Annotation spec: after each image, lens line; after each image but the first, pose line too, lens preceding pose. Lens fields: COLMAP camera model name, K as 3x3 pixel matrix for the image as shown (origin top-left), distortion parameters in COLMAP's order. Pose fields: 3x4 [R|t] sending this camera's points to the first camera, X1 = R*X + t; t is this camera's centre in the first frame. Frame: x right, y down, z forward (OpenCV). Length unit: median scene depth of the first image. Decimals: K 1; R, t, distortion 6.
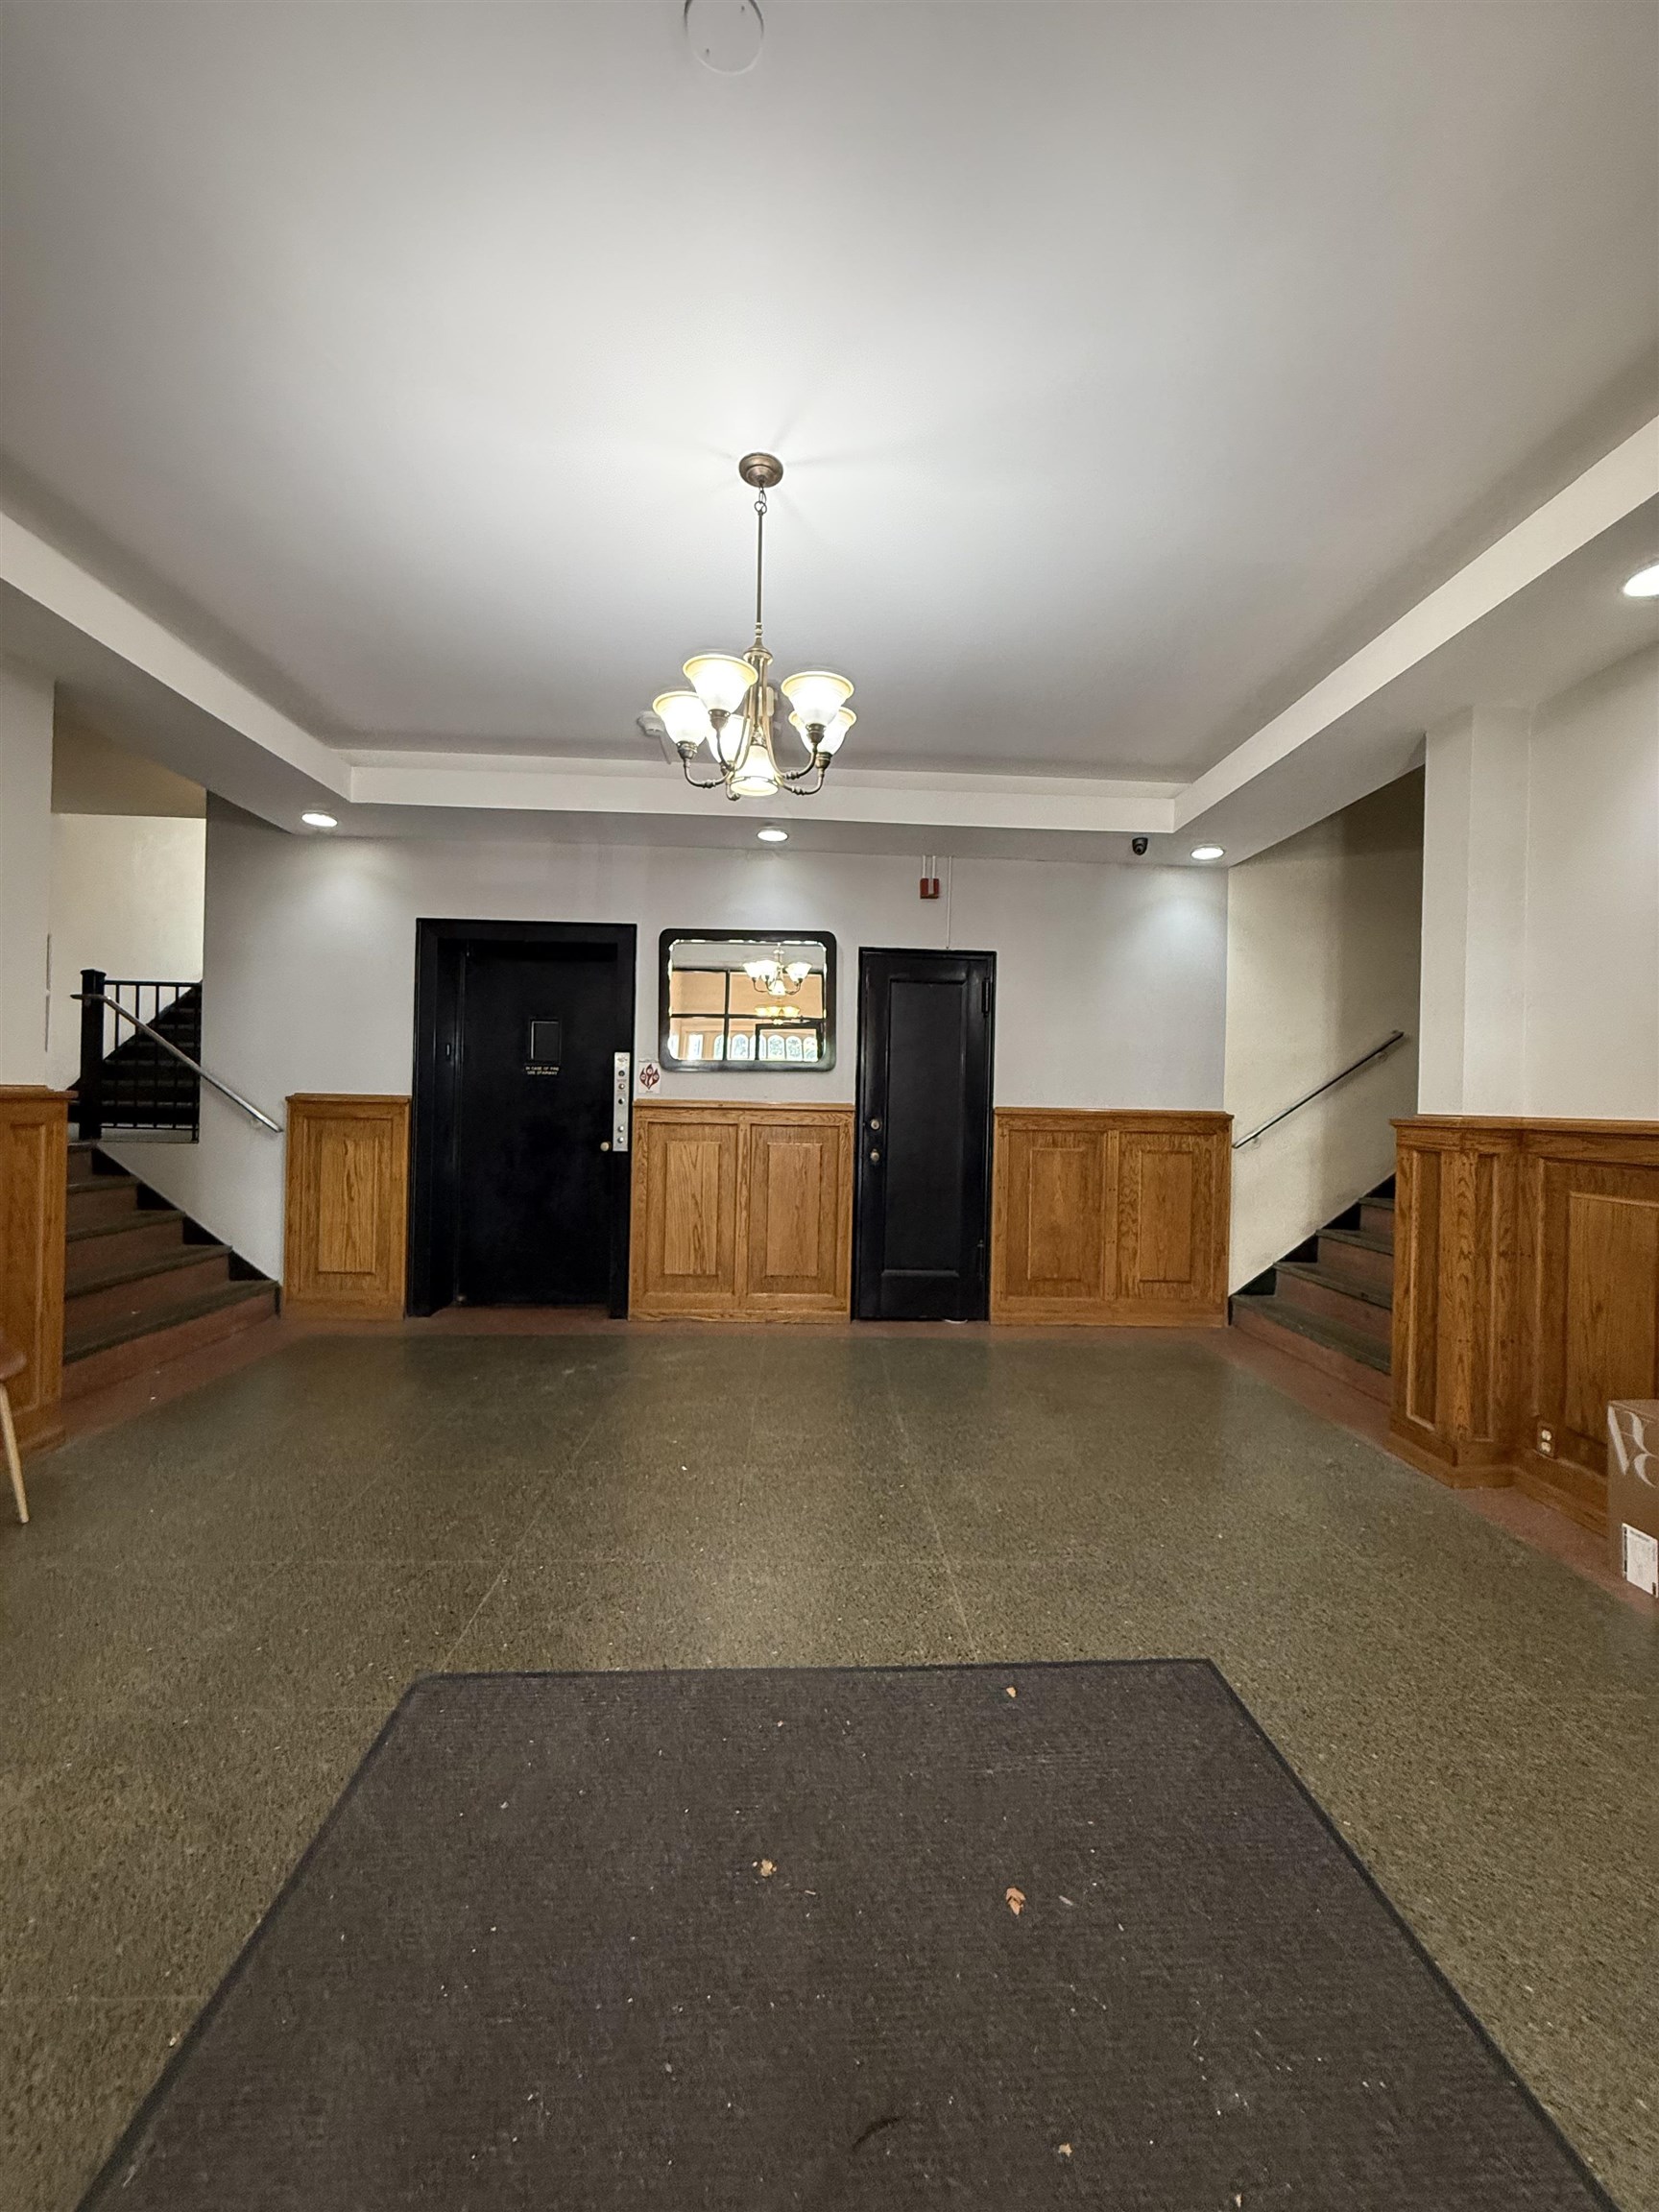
lens RADIAL K [[866.7, 0, 878.0], [0, 866.7, 1091.3], [0, 0, 1]] dist [-0.010043, -0.000127]
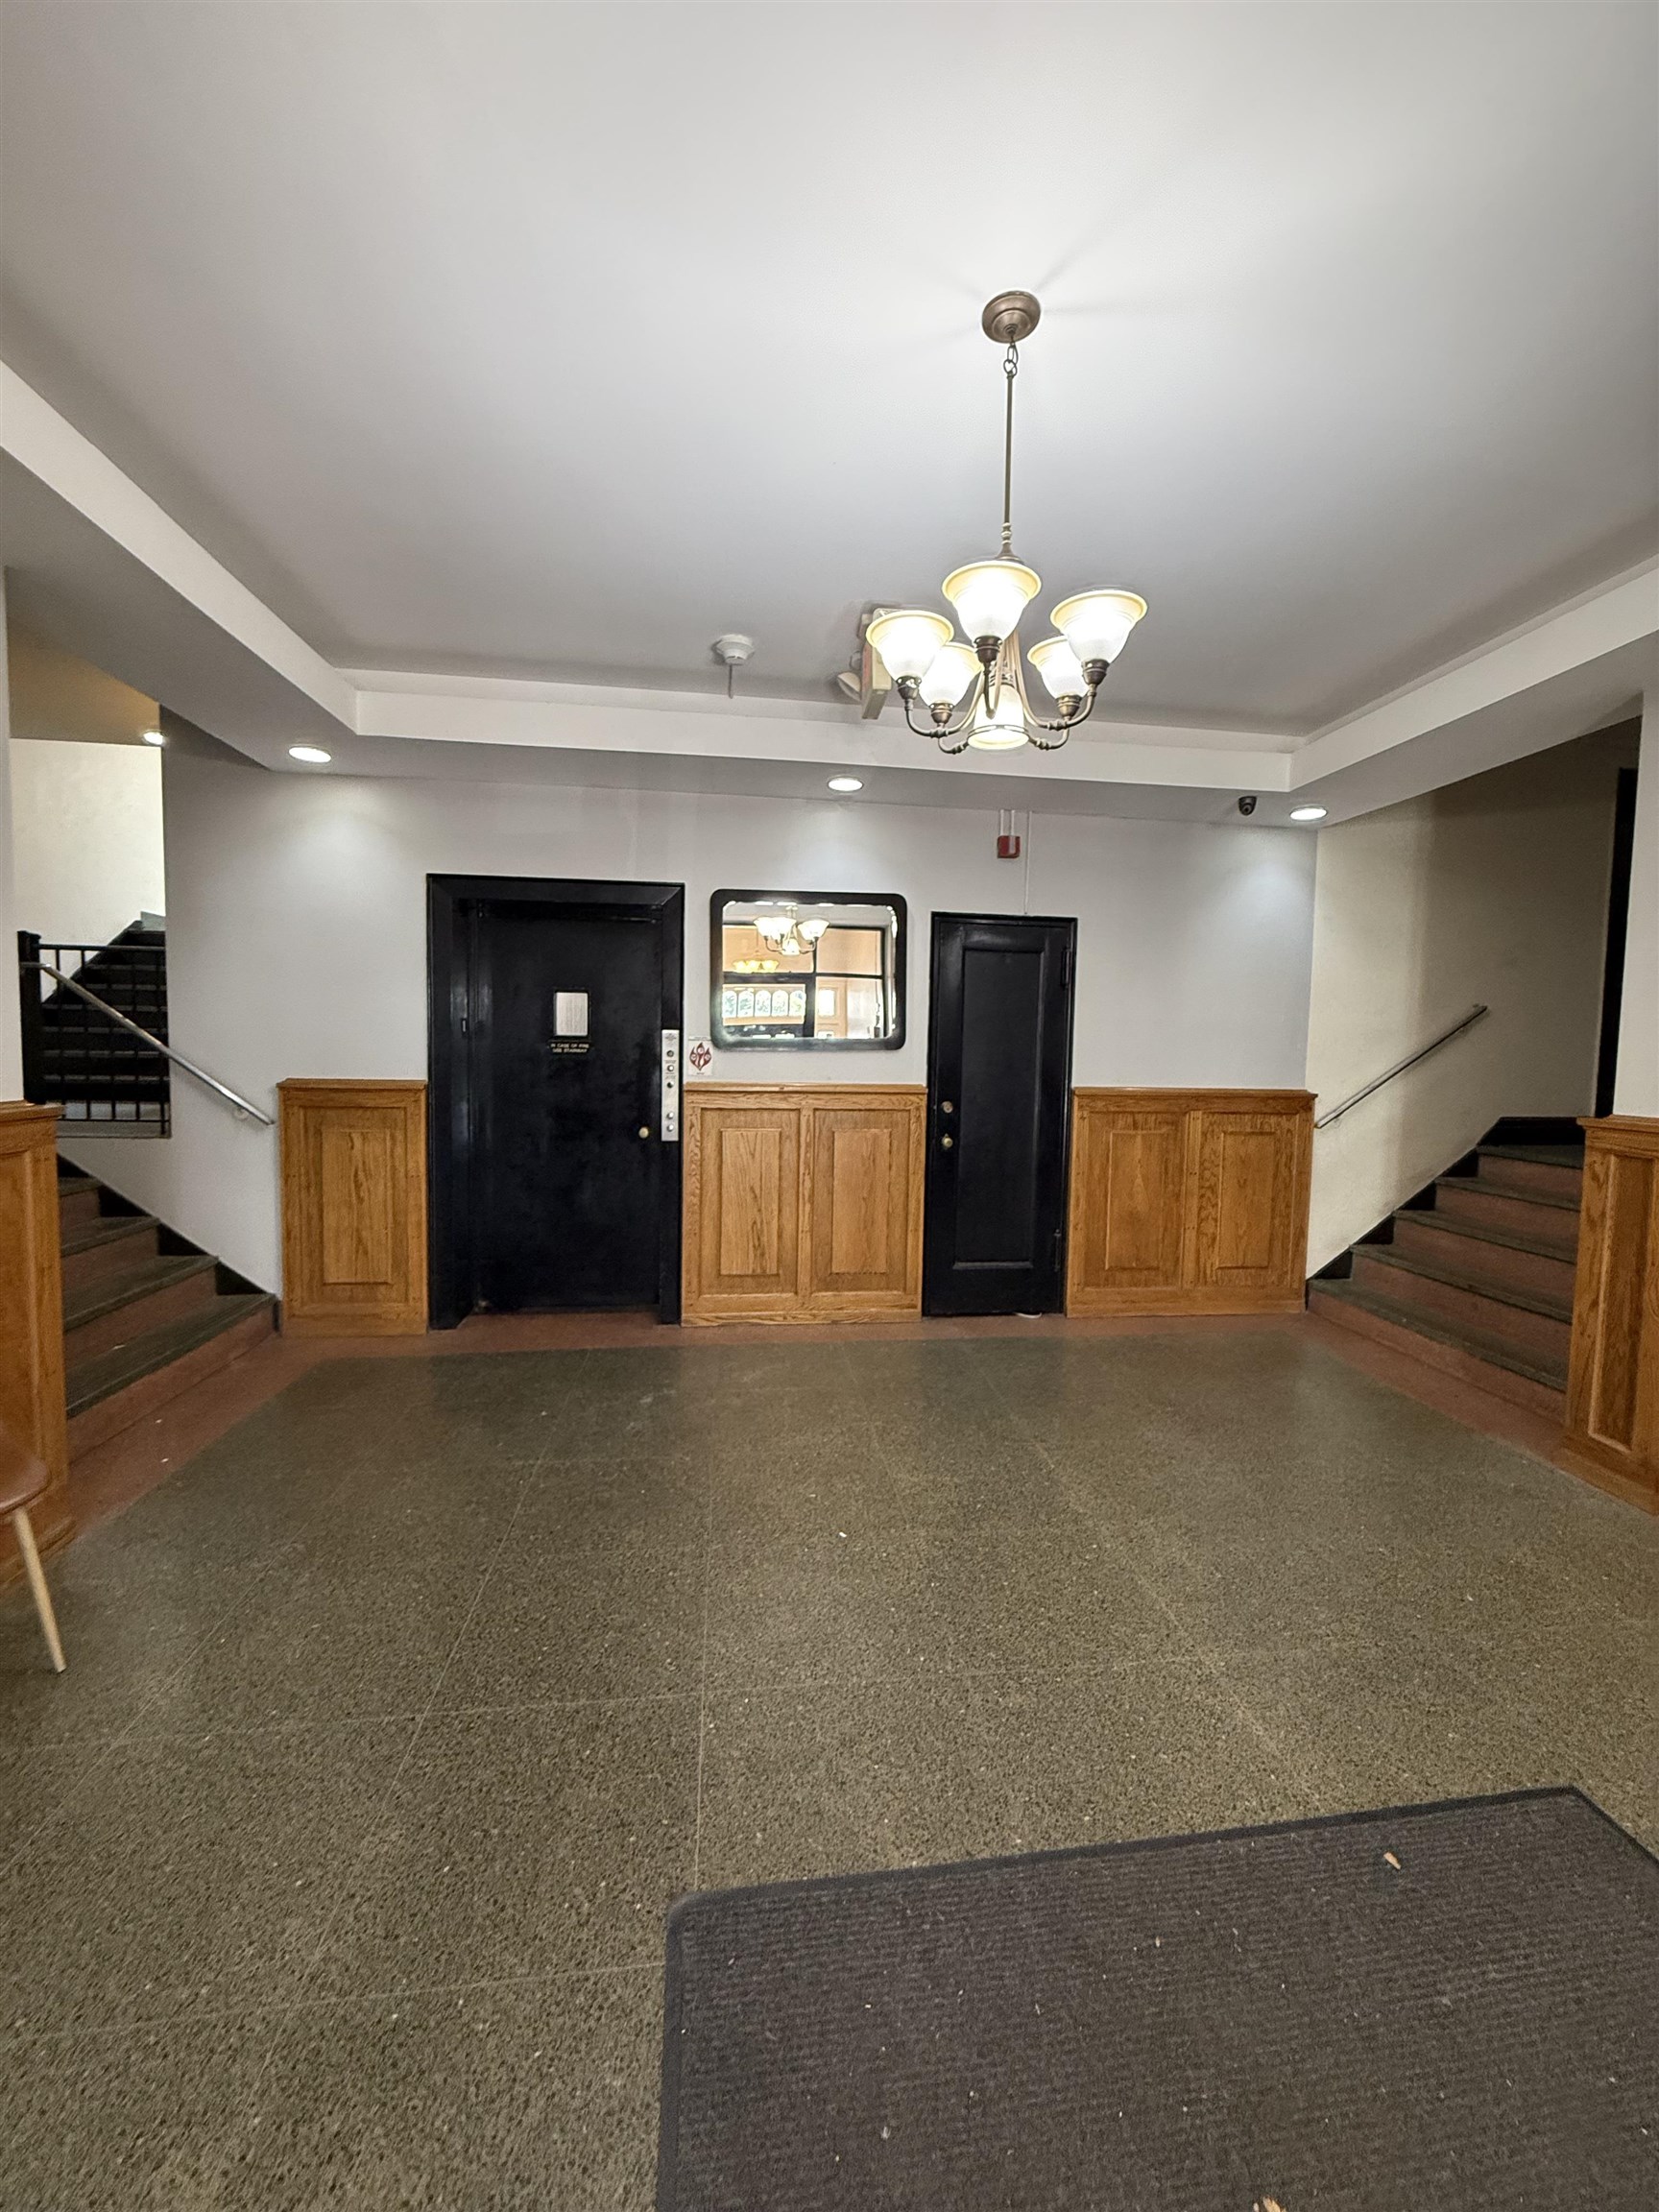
lens RADIAL K [[866.7, 0, 874.0], [0, 866.7, 1089.5], [0, 0, 1]] dist [-0.010043, -0.000127]
pose [[0.997144, -0.005581, 0.075321, -0.161521], [0.000879, 0.998056, 0.062322, -0.040803], [-0.075523, -0.062078, 0.995210, 0.102210]]
